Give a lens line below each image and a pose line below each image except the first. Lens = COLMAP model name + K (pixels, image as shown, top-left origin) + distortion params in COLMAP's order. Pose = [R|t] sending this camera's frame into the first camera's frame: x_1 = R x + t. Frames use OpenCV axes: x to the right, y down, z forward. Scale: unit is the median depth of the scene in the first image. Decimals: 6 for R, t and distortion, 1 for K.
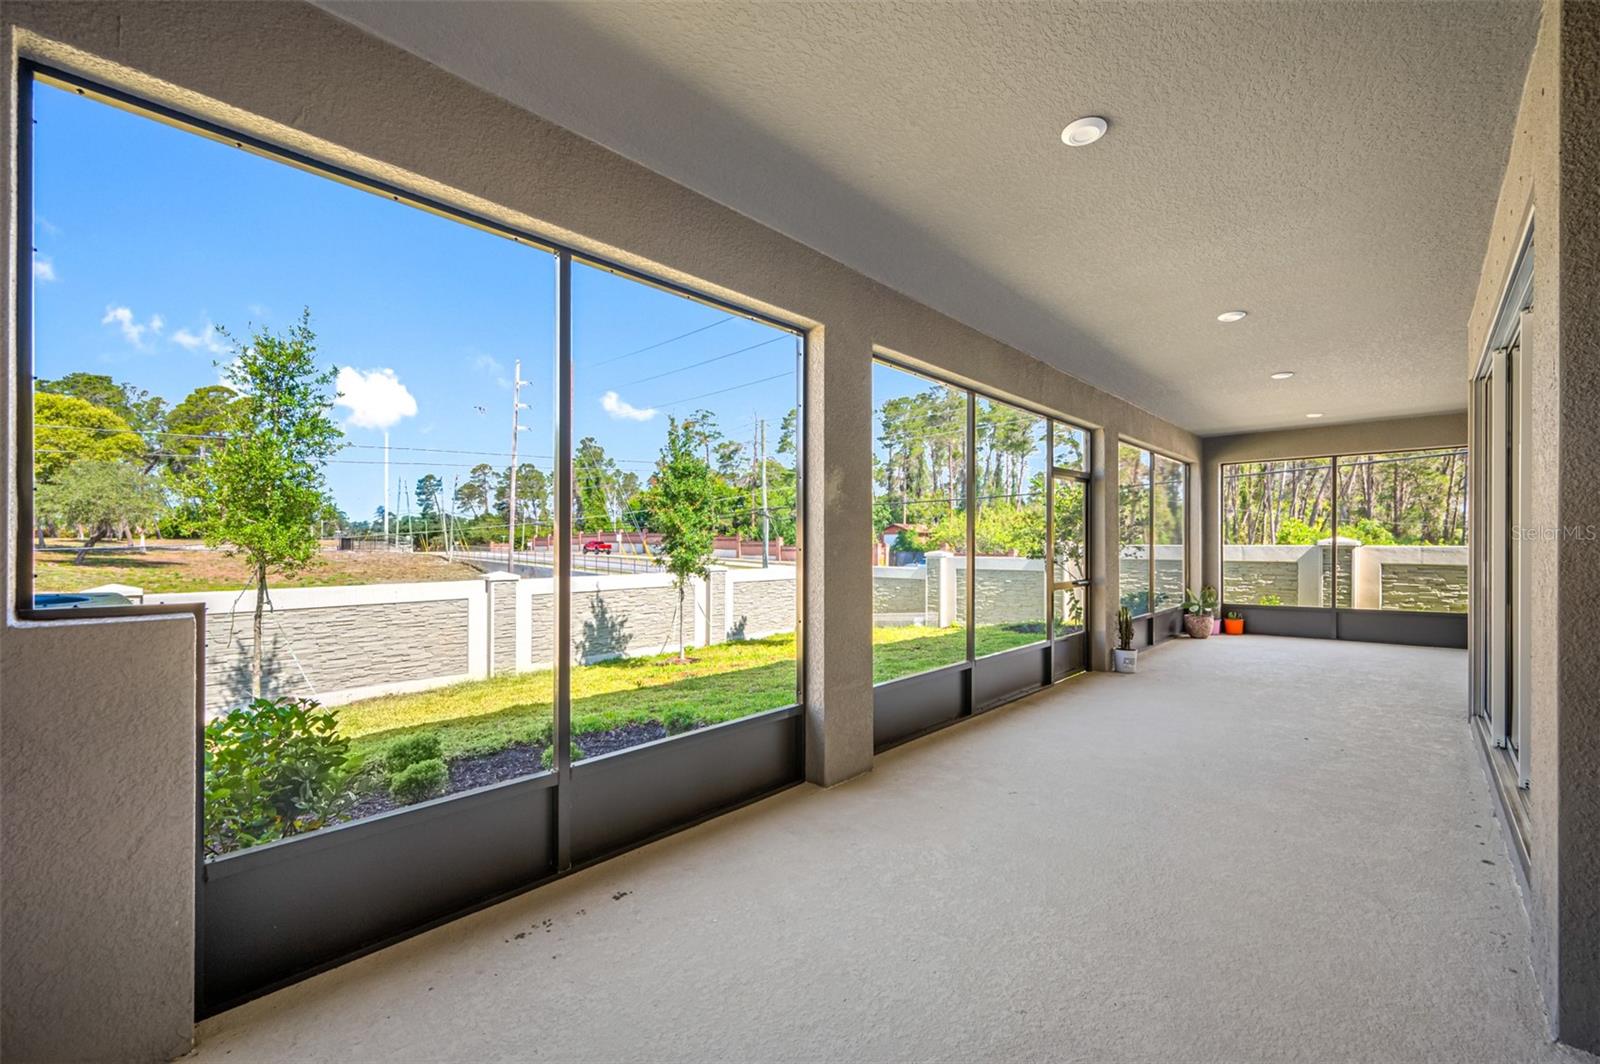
lens RADIAL K [[644.8, 0, 787.9], [0, 644.8, 542.4], [0, 0, 1]] dist [0.007087, -0.000212]
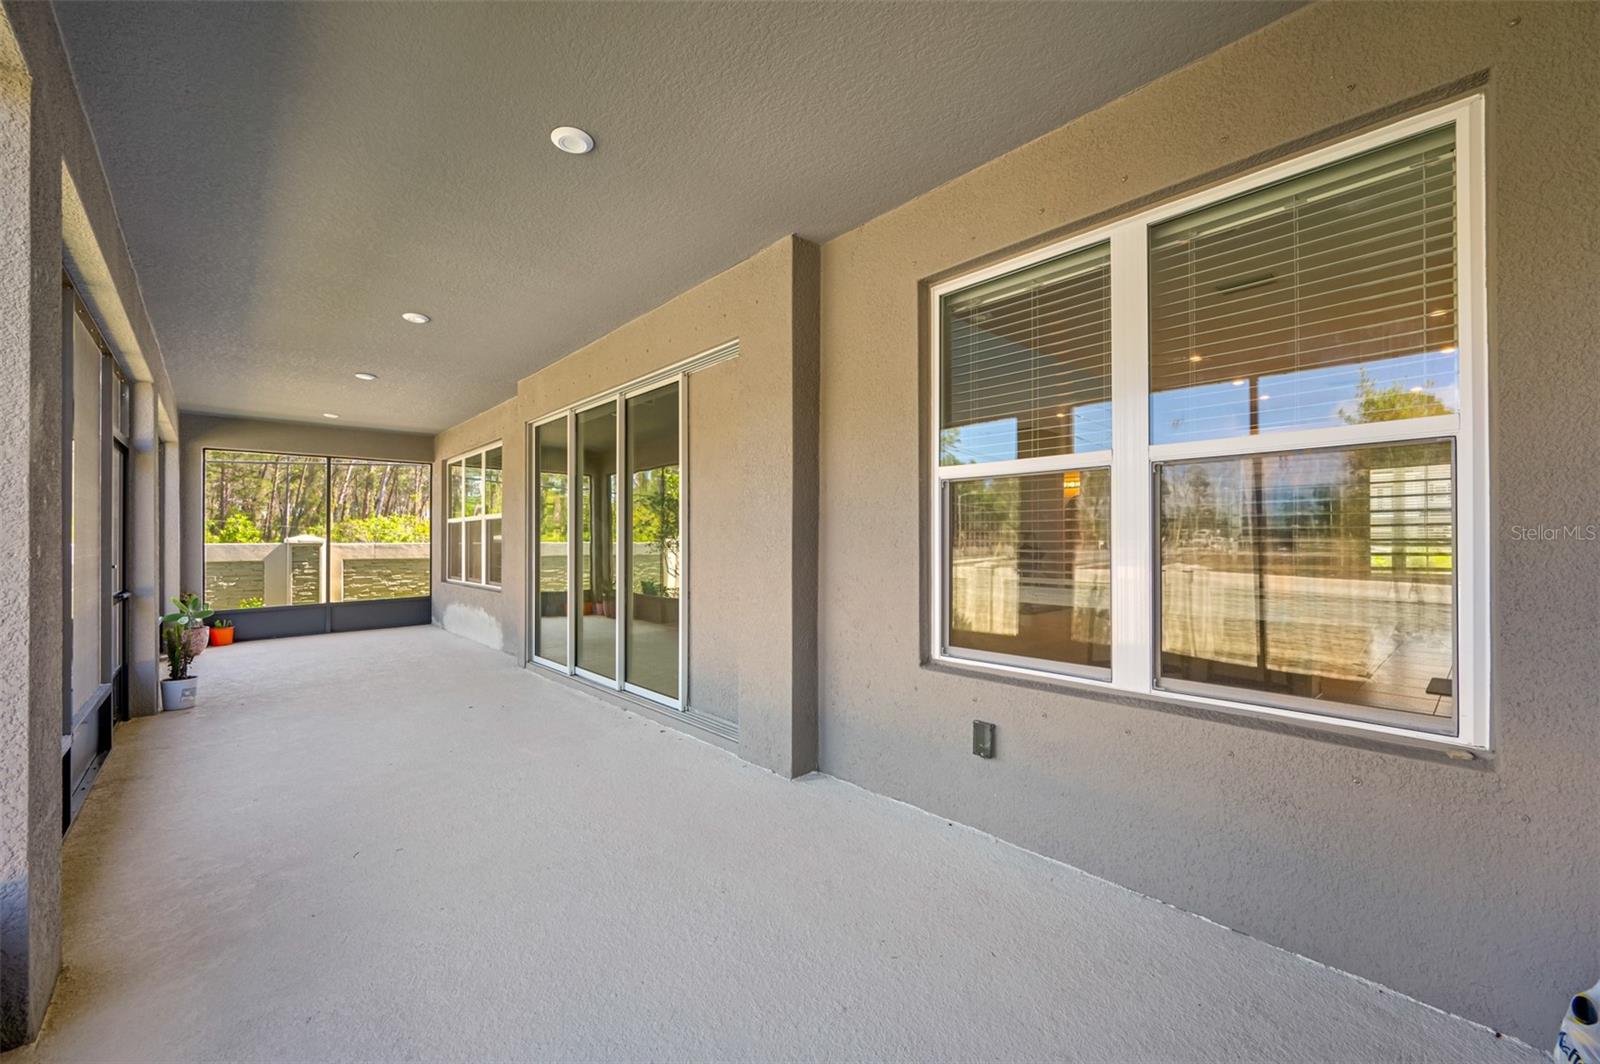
lens RADIAL K [[644.8, 0, 832.8], [0, 644.8, 530.0], [0, 0, 1]] dist [0.007087, -0.000212]
pose [[0.053075, 0.014443, 0.998486, -0.134532], [0.004681, 0.999881, -0.014712, 0.003049], [-0.998580, 0.005455, 0.053002, 0.125019]]
